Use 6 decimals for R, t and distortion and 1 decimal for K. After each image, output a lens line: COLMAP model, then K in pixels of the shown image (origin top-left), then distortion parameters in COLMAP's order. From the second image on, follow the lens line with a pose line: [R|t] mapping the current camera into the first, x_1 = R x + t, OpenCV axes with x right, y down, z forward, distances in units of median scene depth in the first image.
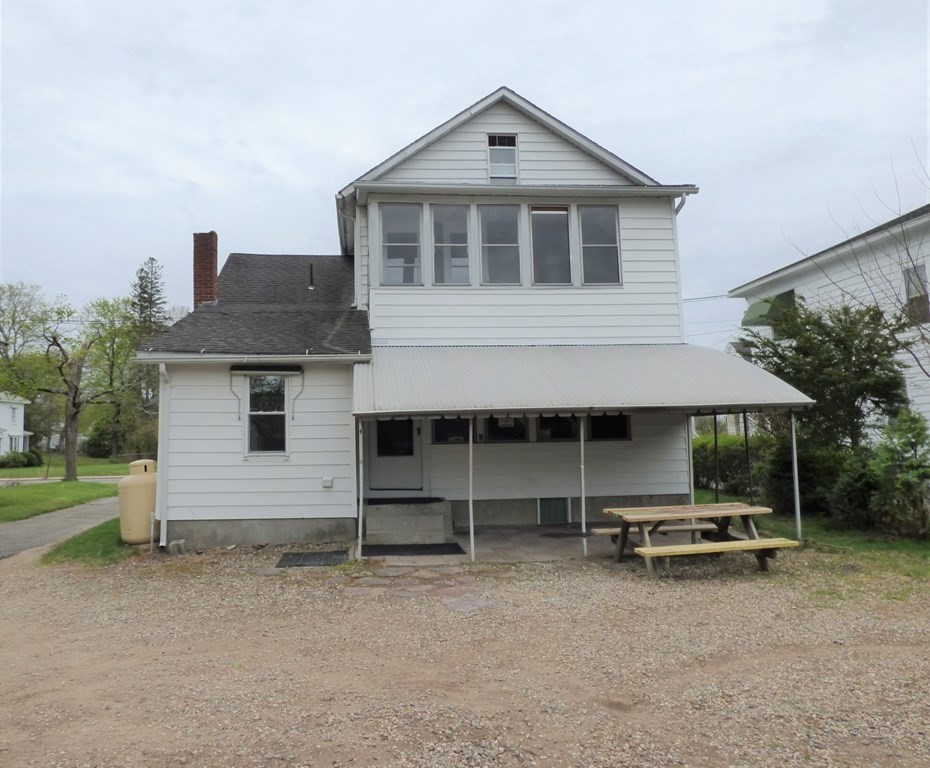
lens RADIAL K [[670.3, 0, 465.7], [0, 670.3, 375.1], [0, 0, 1]] dist [-0.022526, 0.001621]
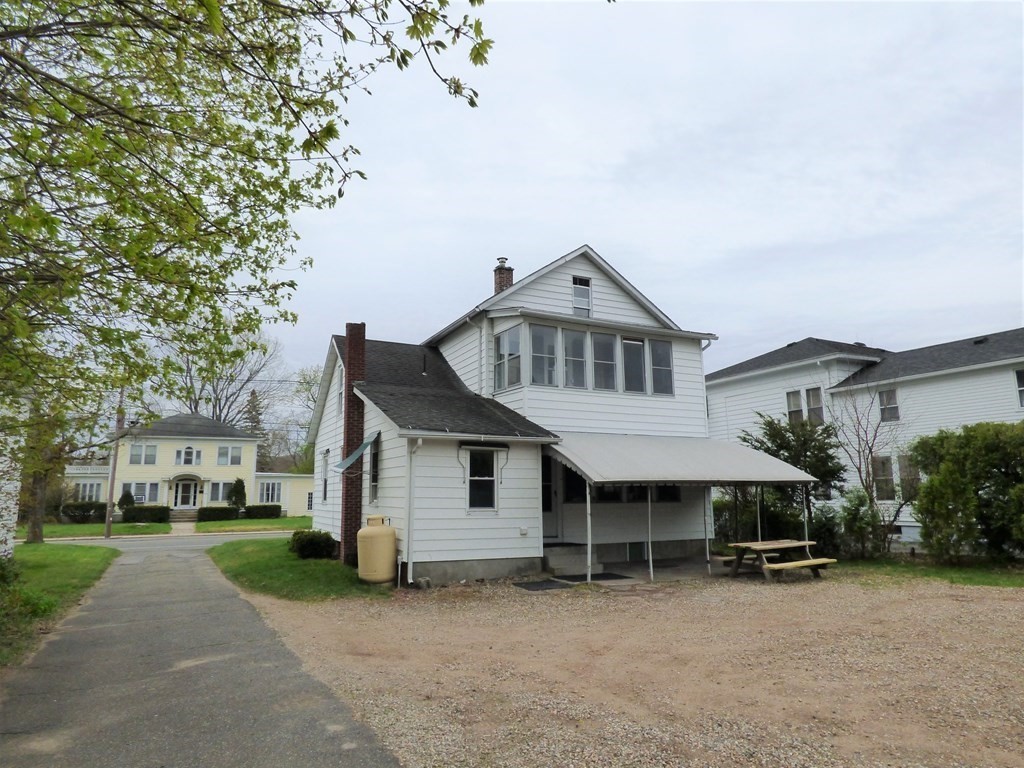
lens RADIAL K [[658.6, 0, 511.5], [0, 658.6, 389.6], [0, 0, 1]] dist [-0.011577, 0.005061]
pose [[0.923876, 0.074291, 0.375411, -0.653985], [-0.044390, 0.995158, -0.087692, -0.005633], [-0.380108, 0.064351, 0.922701, -0.207597]]
